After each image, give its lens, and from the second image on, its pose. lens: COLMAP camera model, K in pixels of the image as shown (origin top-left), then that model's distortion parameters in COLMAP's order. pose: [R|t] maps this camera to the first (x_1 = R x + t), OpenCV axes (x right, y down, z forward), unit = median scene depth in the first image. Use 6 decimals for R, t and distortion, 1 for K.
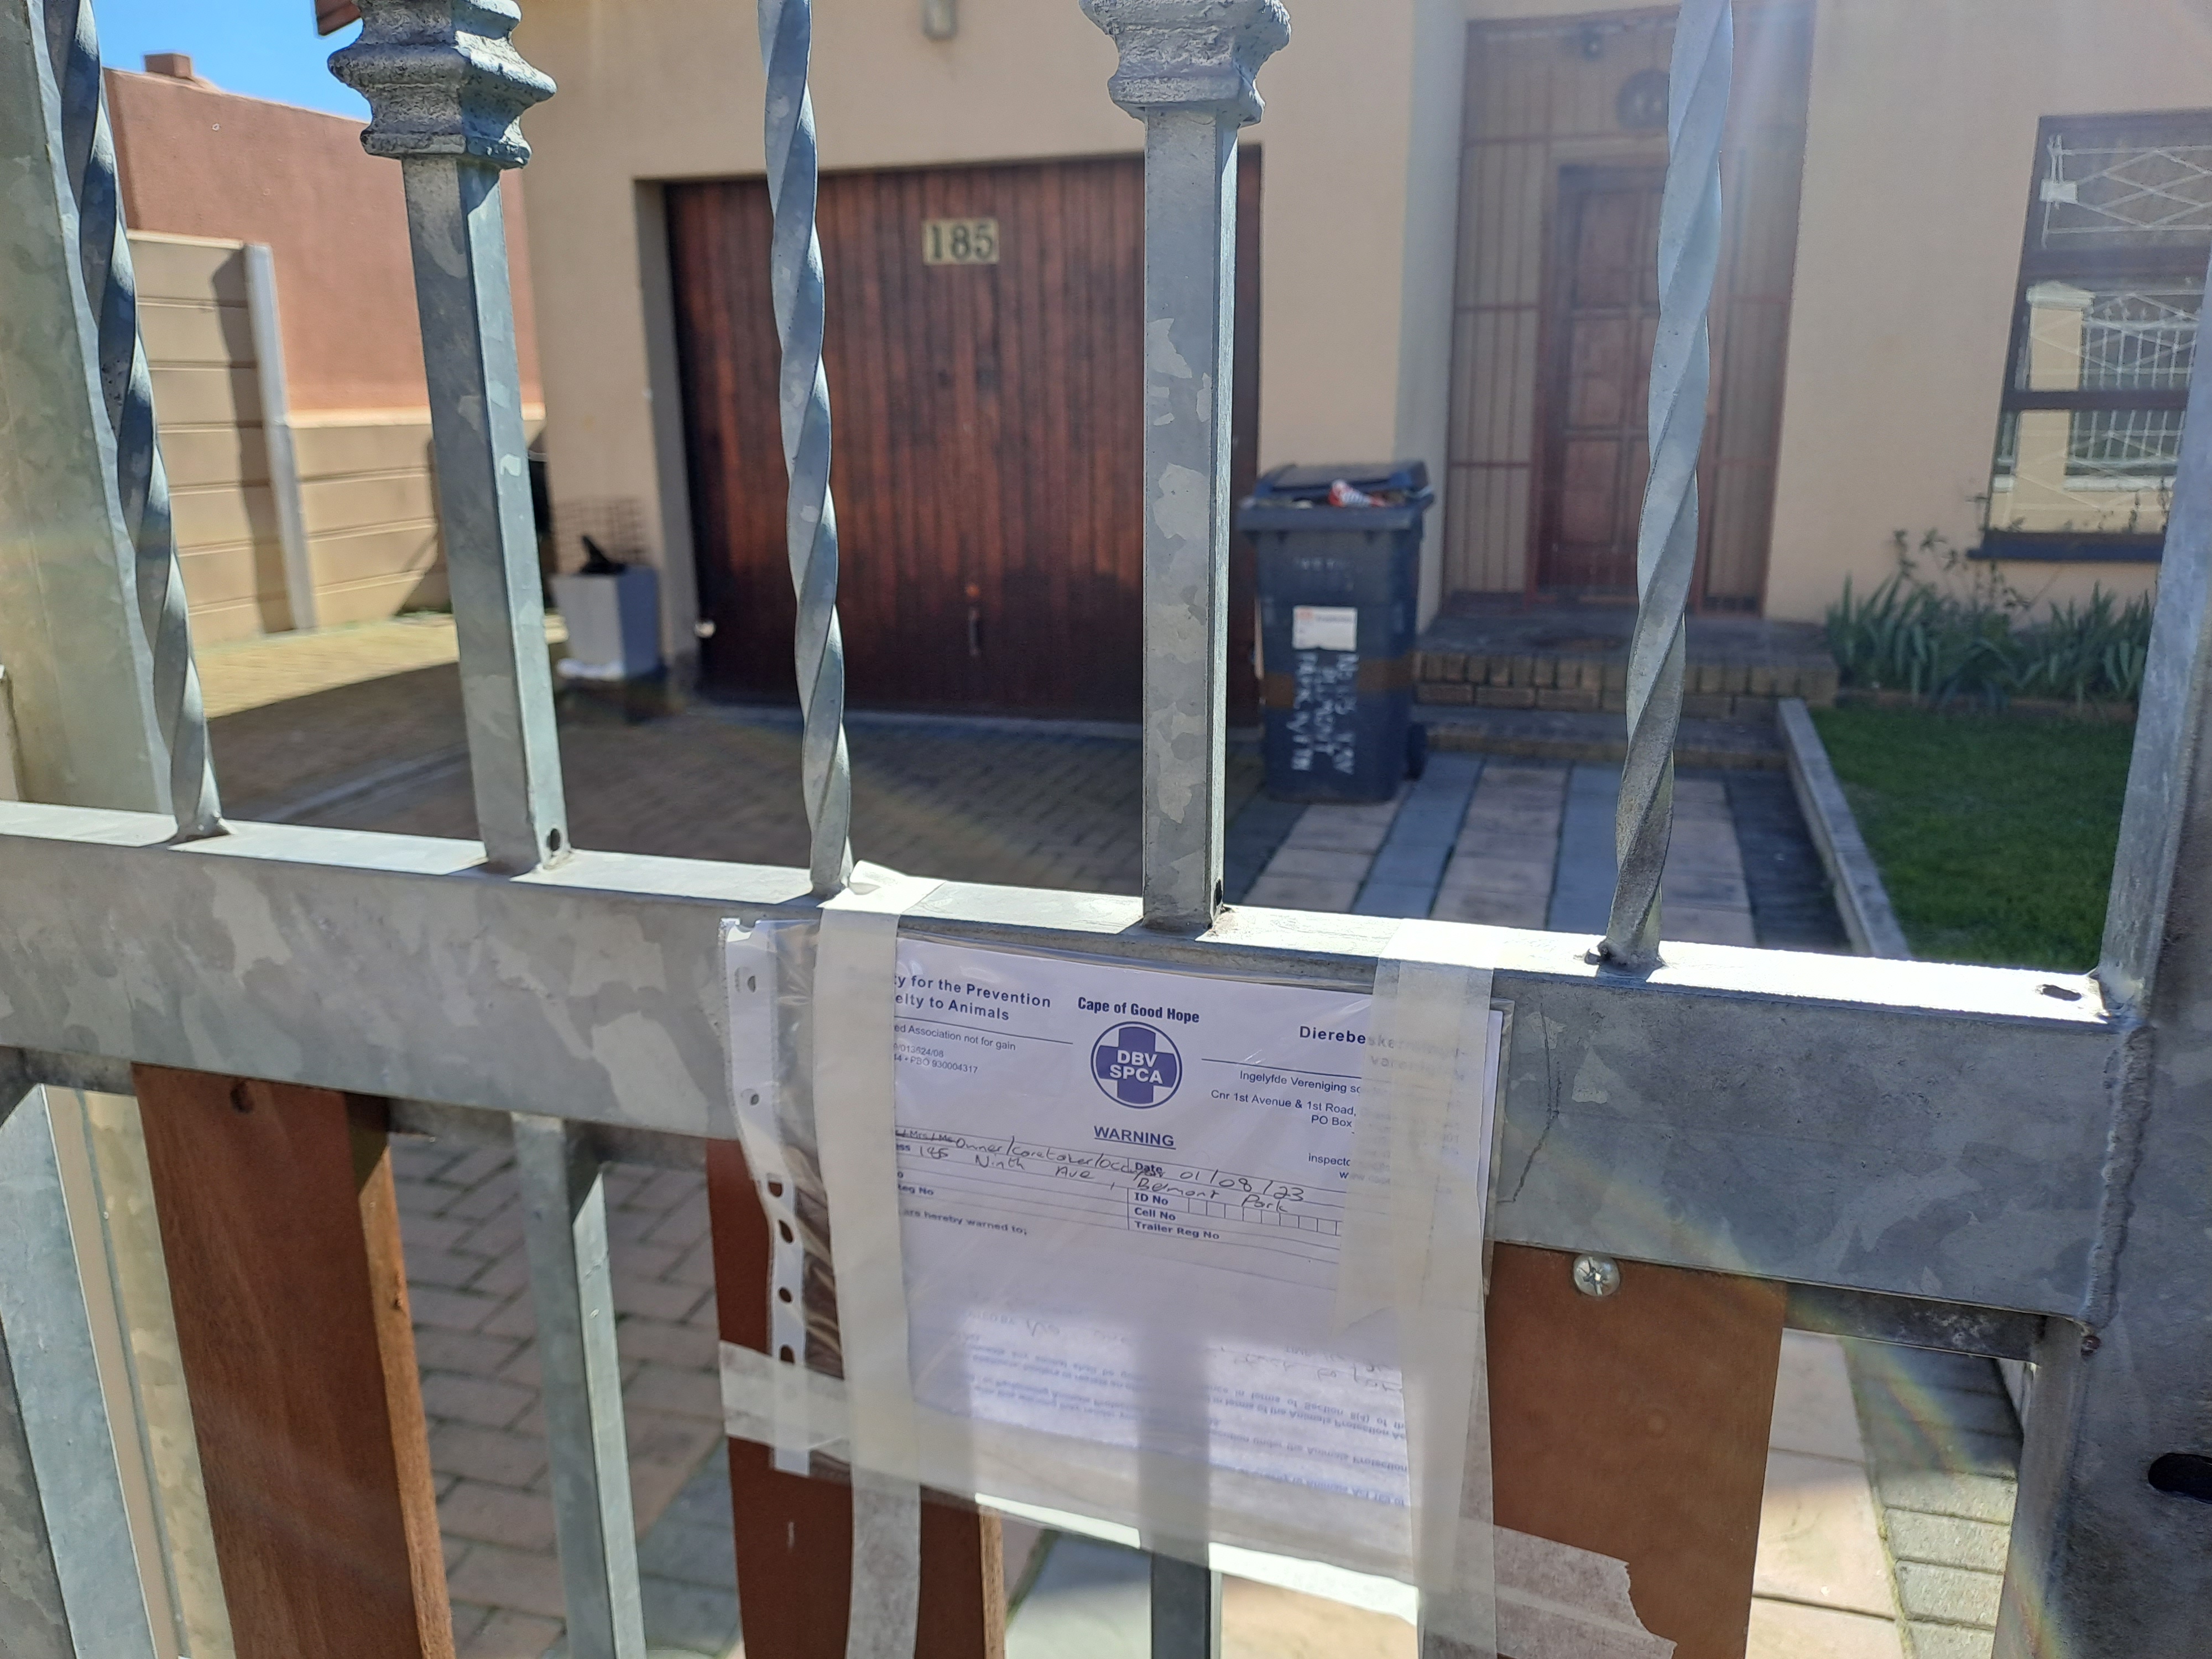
lens RADIAL K [[1646.3, 0, 1151.6], [0, 1646.3, 830.3], [0, 0, 1]] dist [0.086964, -0.129249]
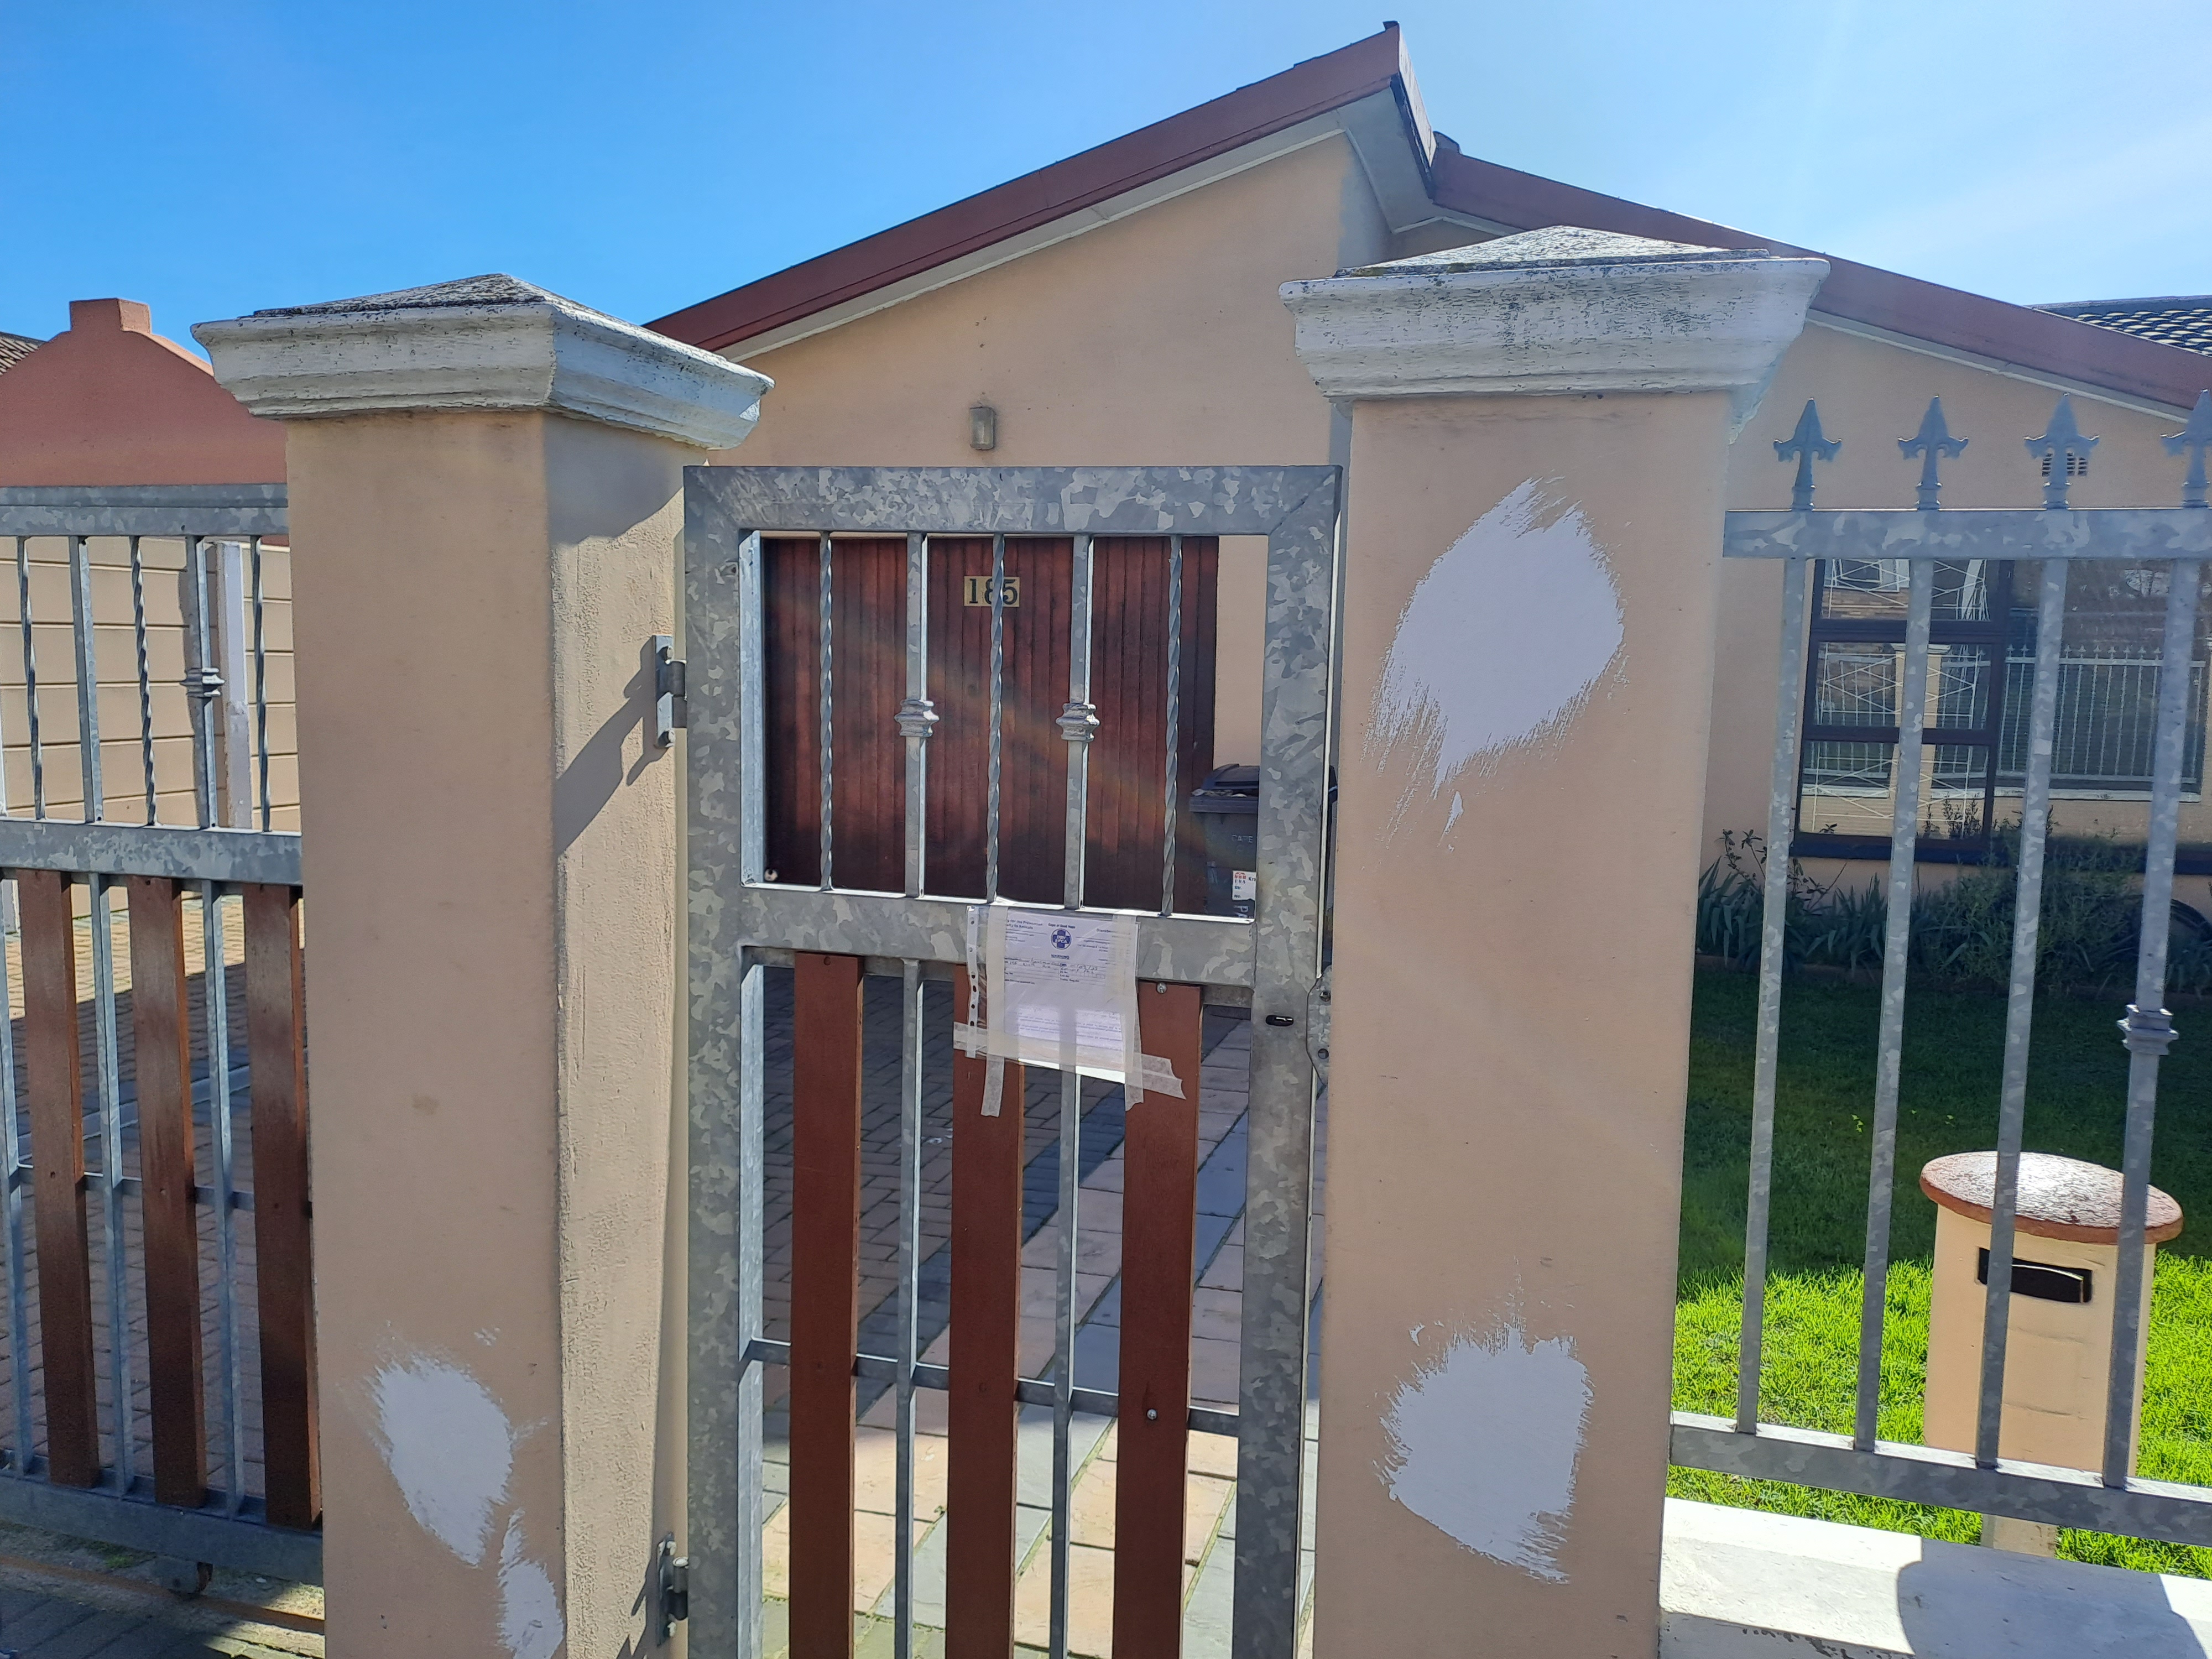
lens RADIAL K [[1670.2, 0, 1106.0], [0, 1670.2, 829.5], [0, 0, 1]] dist [0.072426, -0.141296]
pose [[0.999157, 0.030560, -0.027422, 0.208900], [-0.034658, 0.985821, -0.164182, 0.543512], [0.022016, 0.164994, 0.986049, -3.227018]]
